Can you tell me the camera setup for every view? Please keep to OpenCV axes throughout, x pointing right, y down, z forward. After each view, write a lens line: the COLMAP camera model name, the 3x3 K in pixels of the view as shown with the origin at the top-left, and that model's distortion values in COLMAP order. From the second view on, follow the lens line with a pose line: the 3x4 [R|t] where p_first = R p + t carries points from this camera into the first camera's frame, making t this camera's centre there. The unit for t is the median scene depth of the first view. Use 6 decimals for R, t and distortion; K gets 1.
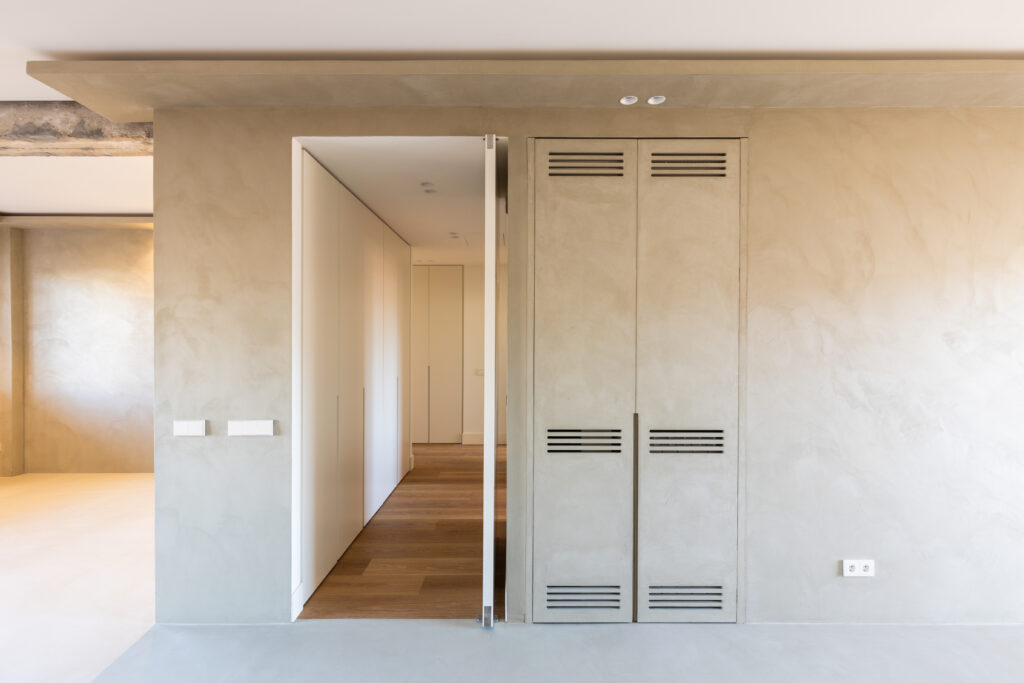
lens RADIAL K [[464.0, 0, 512.0], [0, 464.0, 341.5], [0, 0, 1]] dist [-0.001242, 0.000040]
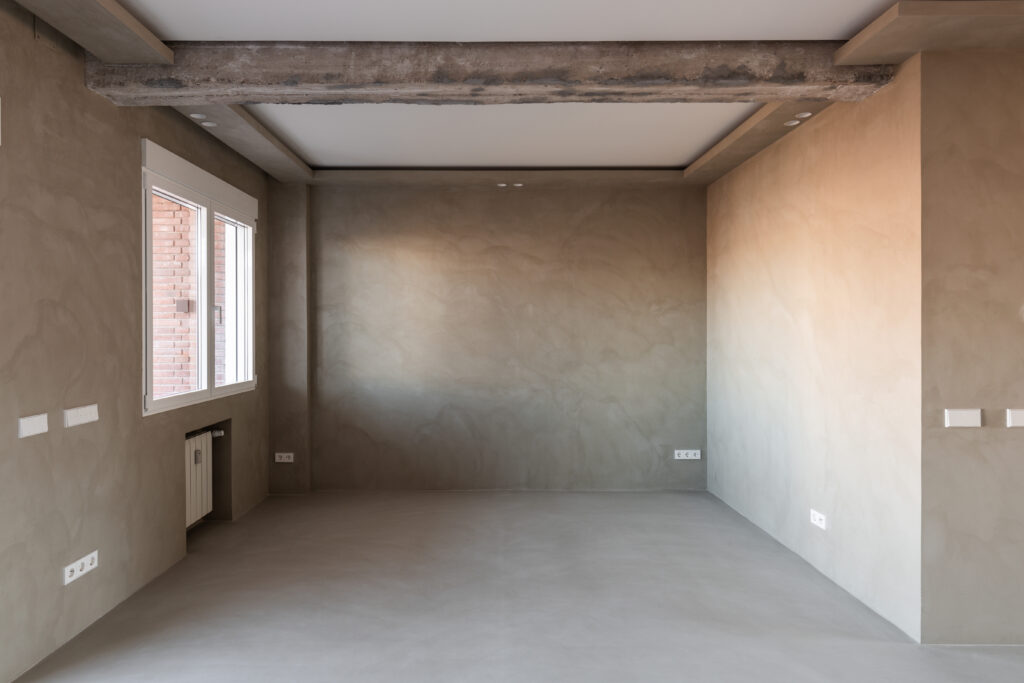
lens RADIAL K [[627.9, 0, 510.6], [0, 627.9, 328.1], [0, 0, 1]] dist [-0.004729, -0.002014]
pose [[0.999891, 0.000844, -0.014768, -1.418720], [-0.000973, 0.999962, -0.008719, 0.027842], [0.014760, 0.008732, 0.999853, -0.169531]]
